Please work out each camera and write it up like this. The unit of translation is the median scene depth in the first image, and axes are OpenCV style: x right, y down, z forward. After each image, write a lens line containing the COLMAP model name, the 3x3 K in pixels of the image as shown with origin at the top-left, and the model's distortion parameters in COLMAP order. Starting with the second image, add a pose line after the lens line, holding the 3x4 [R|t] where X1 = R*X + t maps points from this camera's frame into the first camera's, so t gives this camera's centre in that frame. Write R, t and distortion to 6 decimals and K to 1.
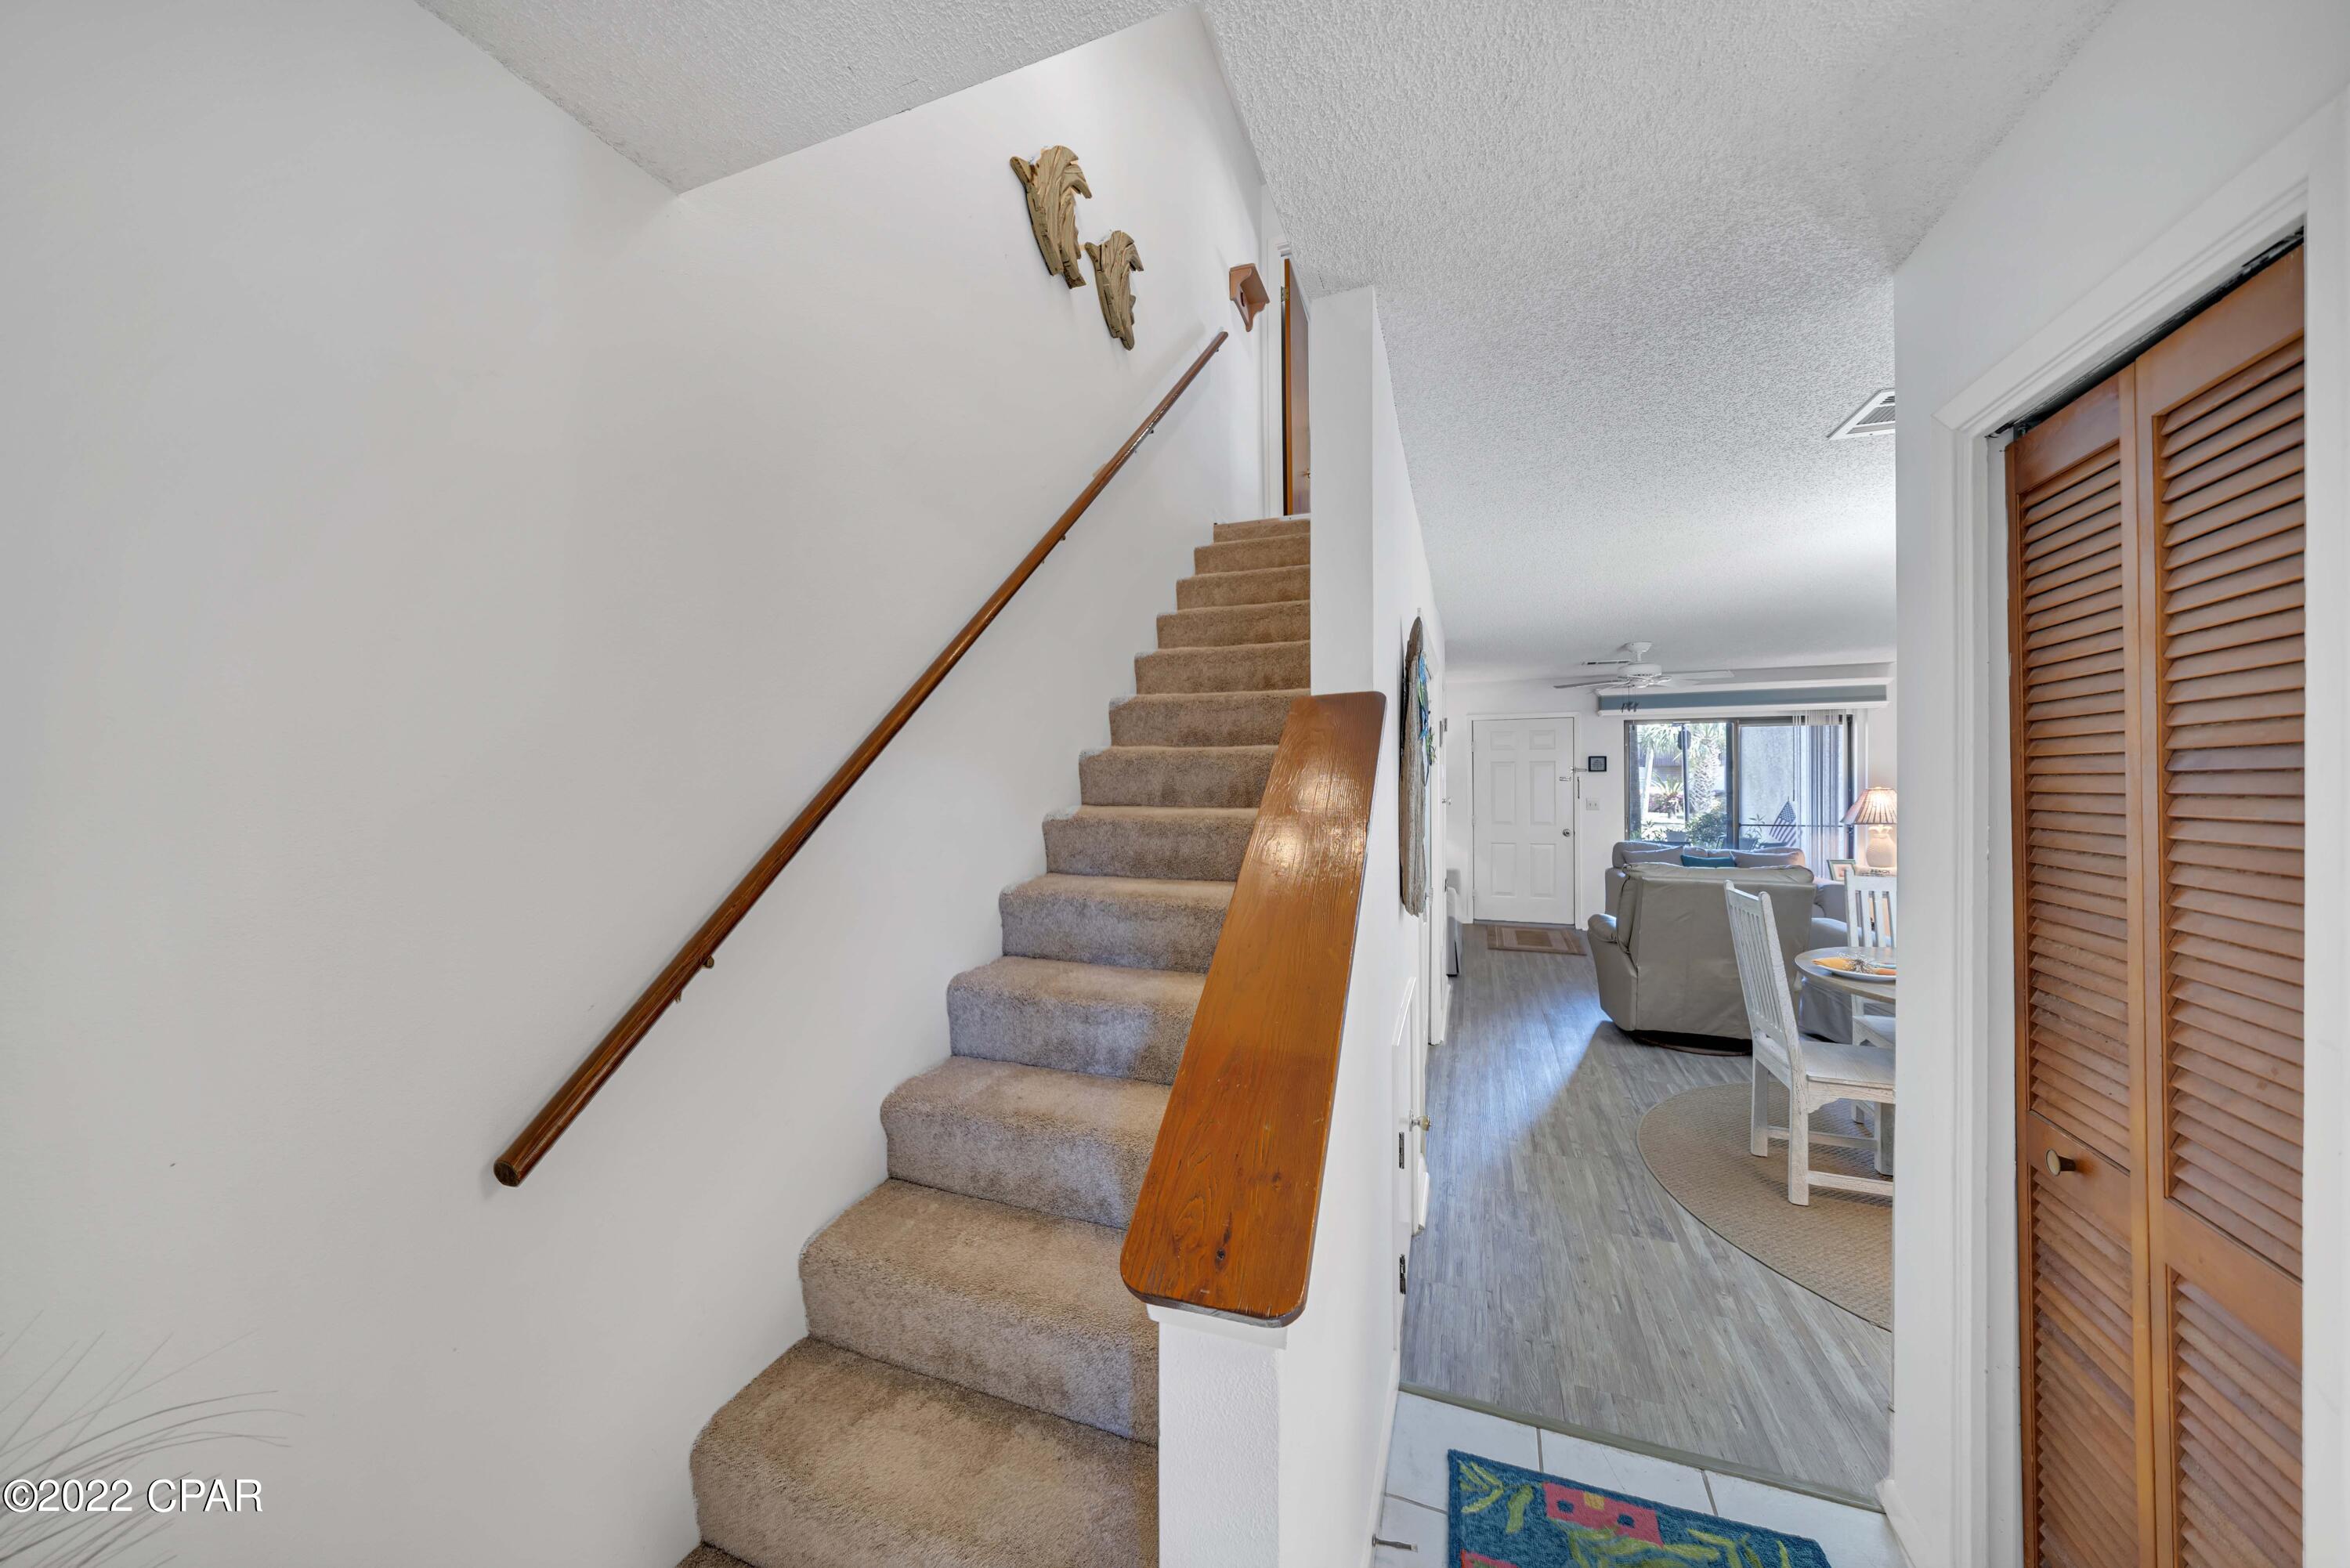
lens RADIAL K [[816.1, 0, 1163.4], [0, 816.1, 785.3], [0, 0, 1]] dist [-0.004485, 0.000021]
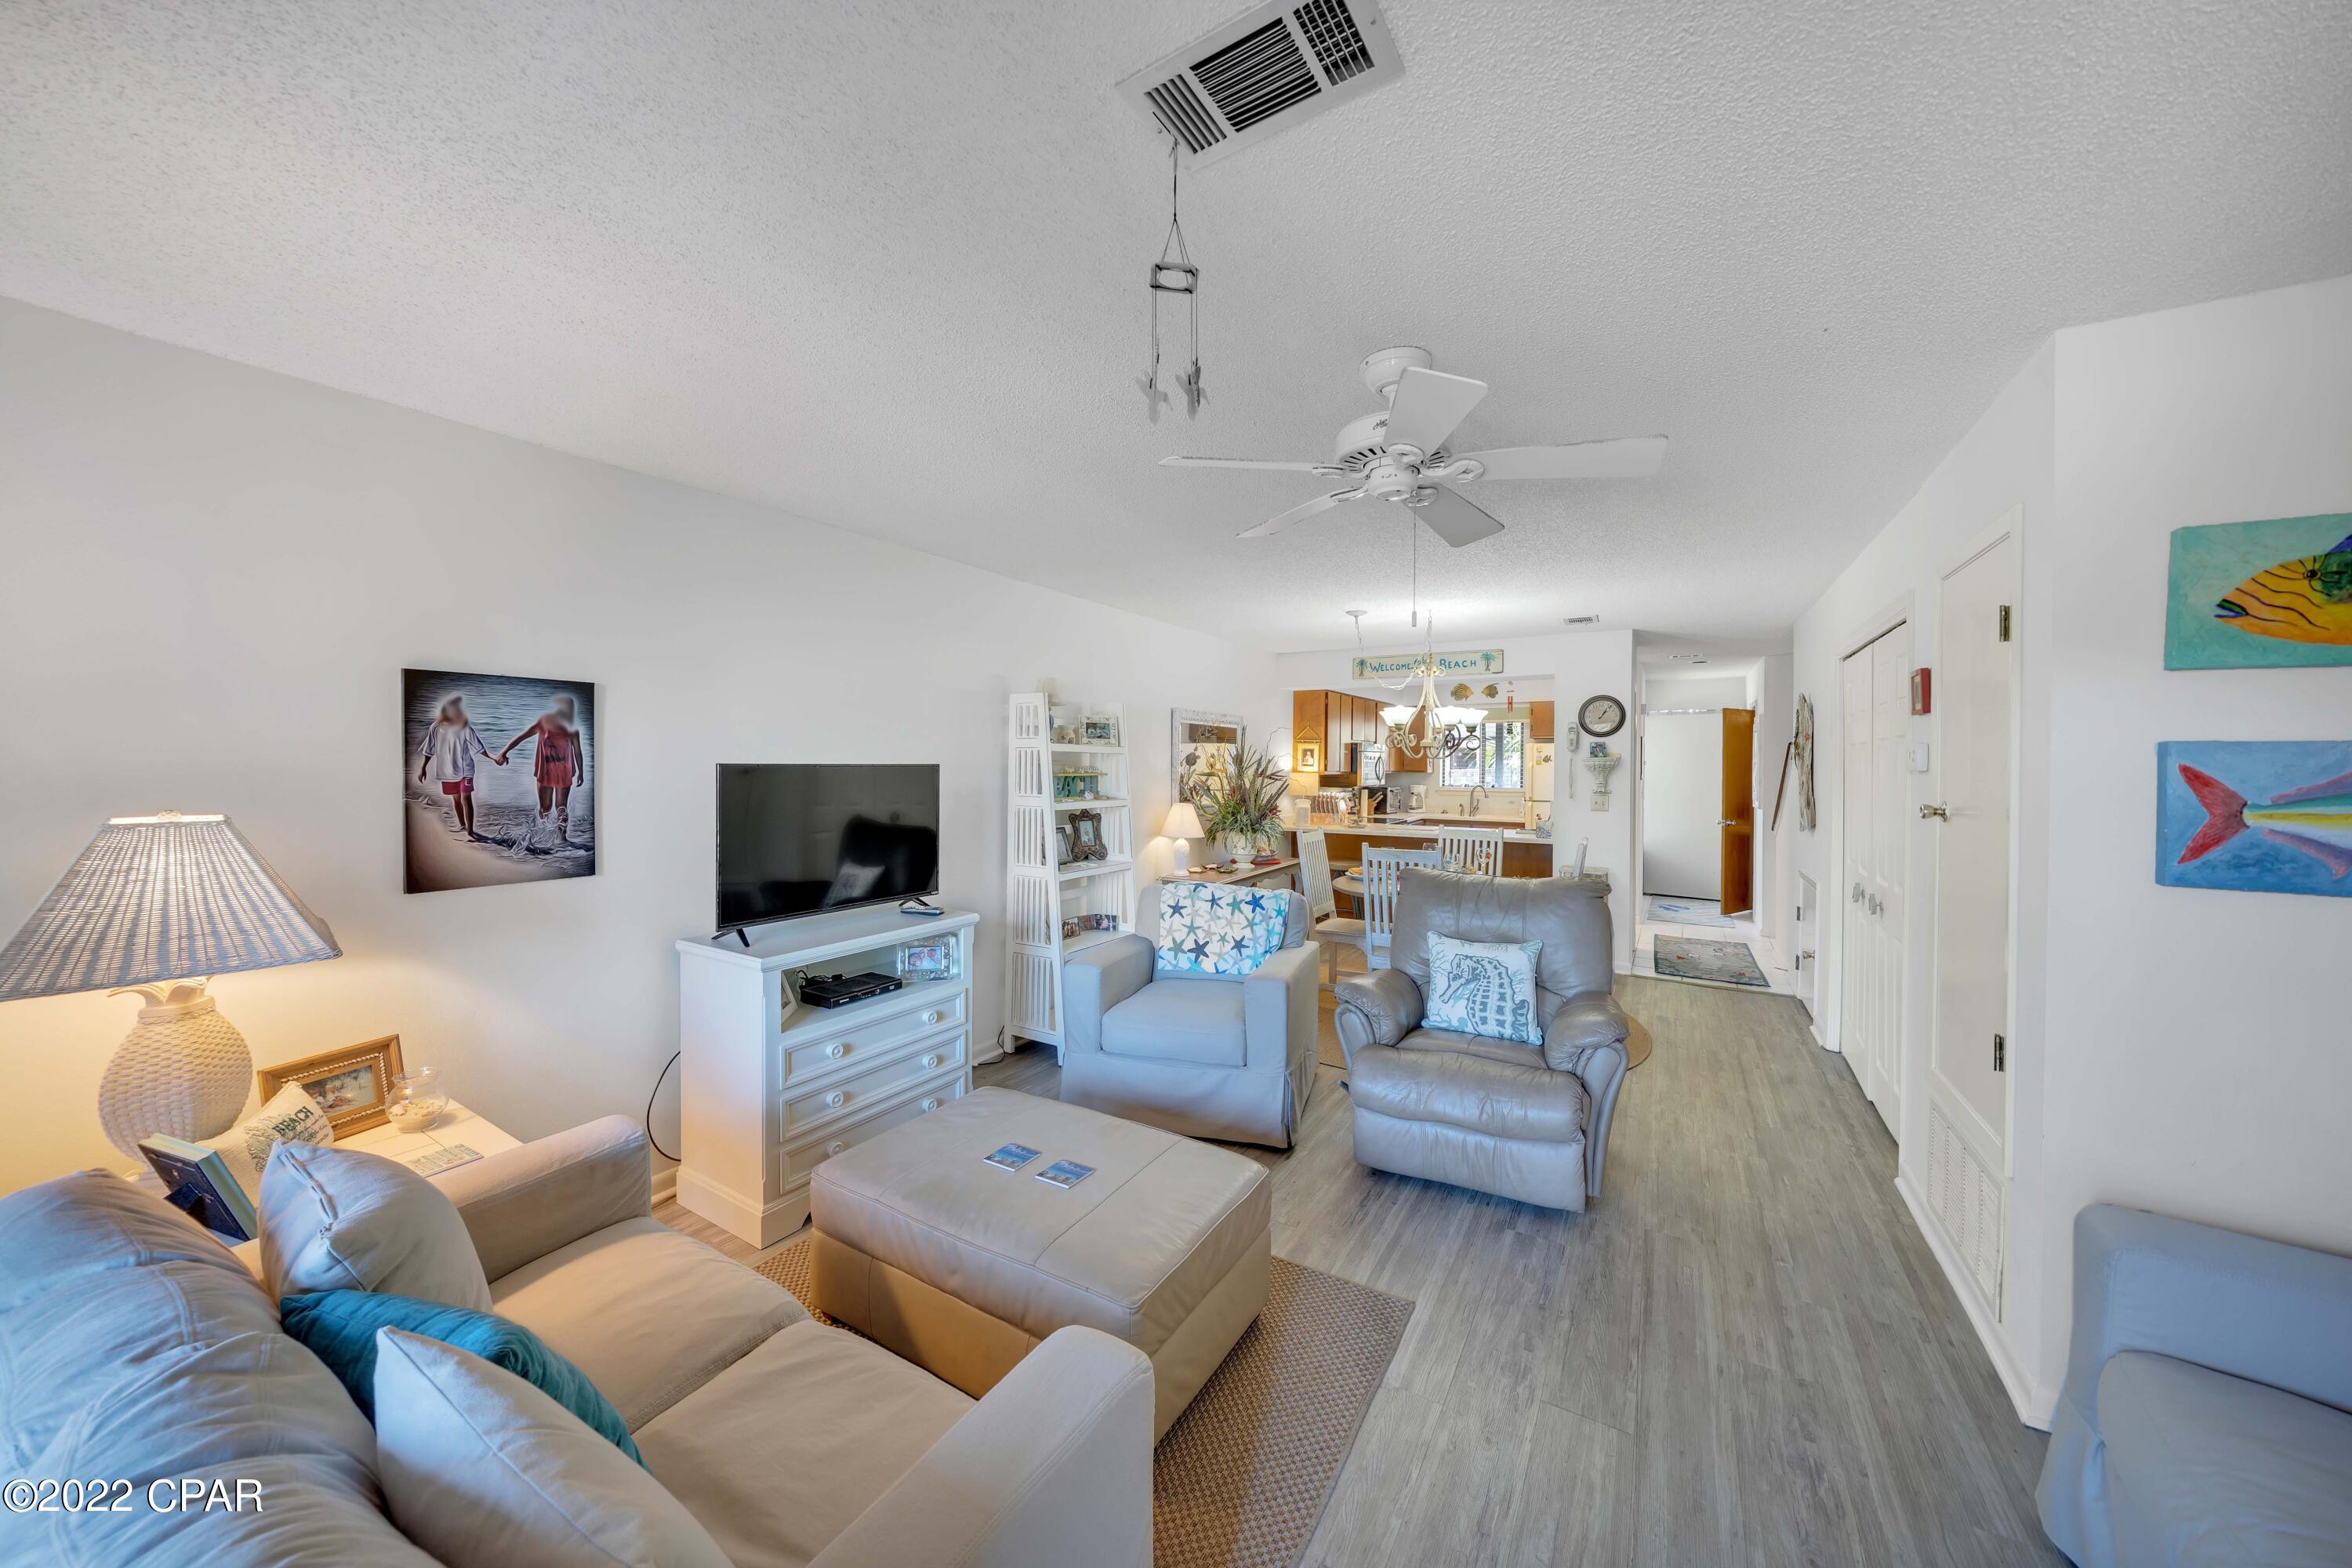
lens RADIAL K [[826.5, 0, 1172.2], [0, 826.5, 771.4], [0, 0, 1]] dist [-0.005187, 0.000220]
pose [[-0.984224, 0.004101, 0.176877, 0.531987], [0.006624, 0.999884, 0.013680, -0.012219], [-0.176800, 0.014635, -0.984138, 1.172784]]
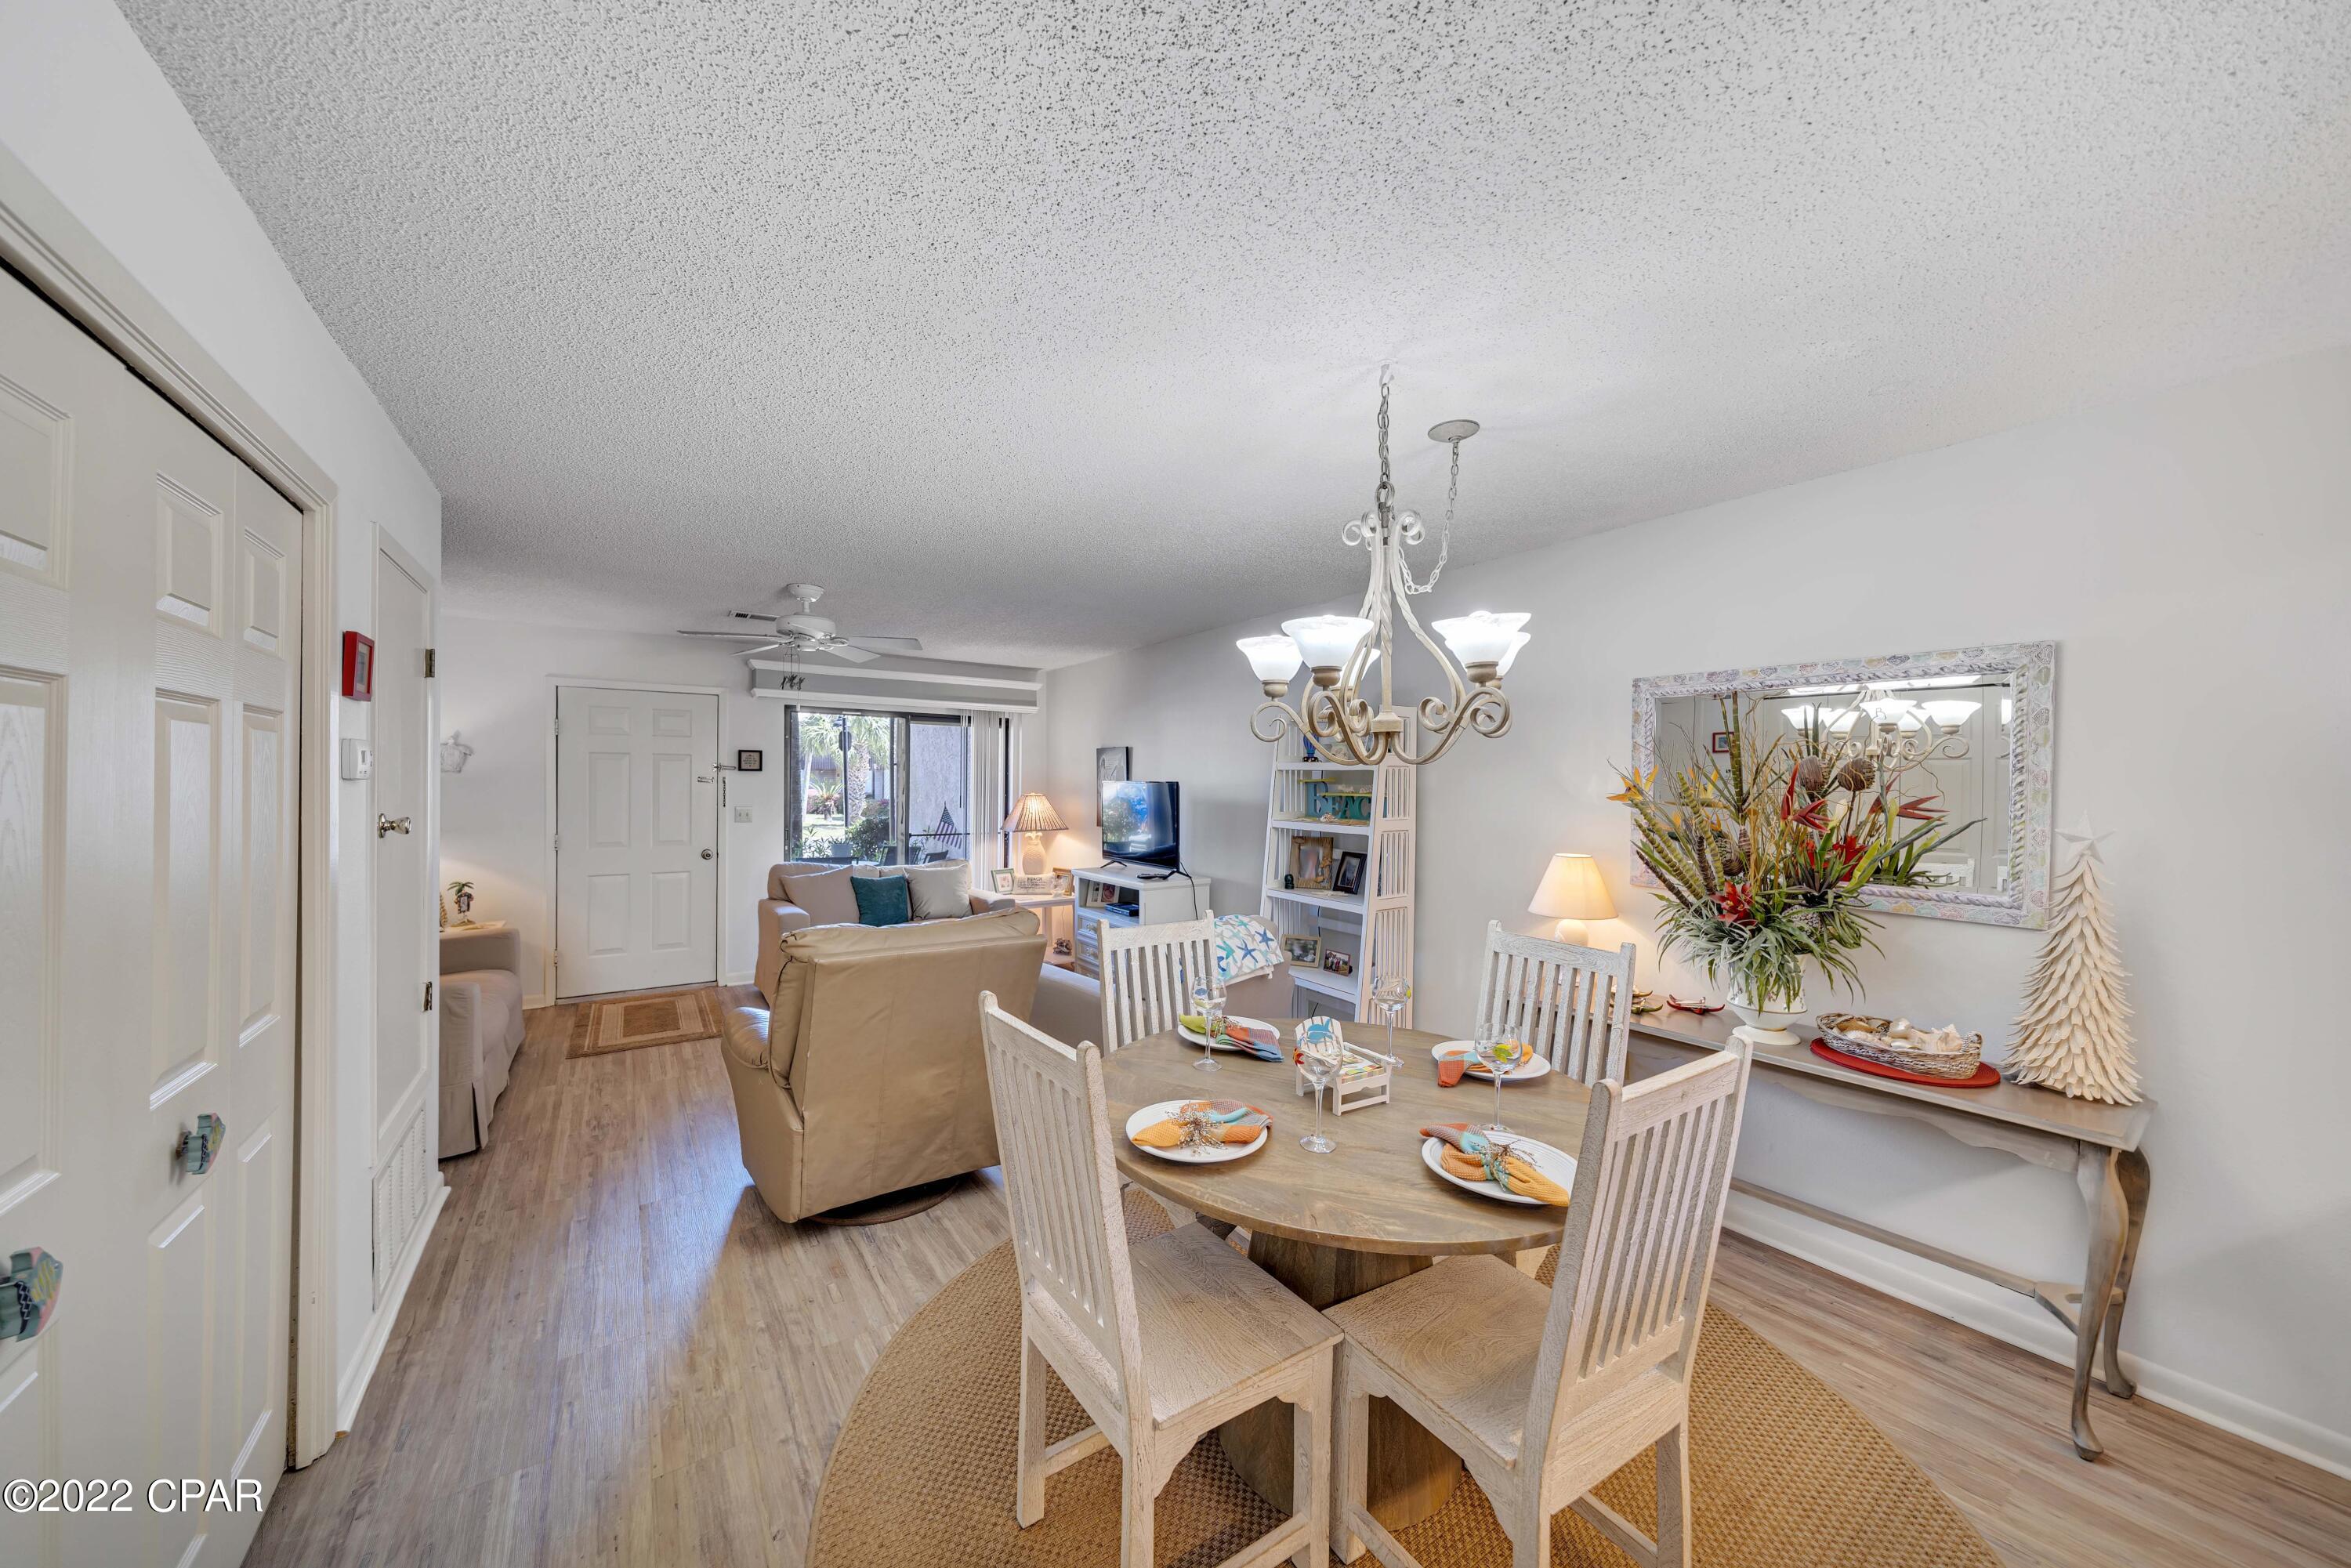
lens RADIAL K [[820.1, 0, 1153.1], [0, 820.1, 789.9], [0, 0, 1]] dist [-0.000176, -0.000022]
pose [[0.591739, 0.005284, 0.806112, 0.170322], [-0.008244, 0.999966, -0.000503, -0.002274], [-0.806087, -0.006348, 0.591763, 0.300966]]
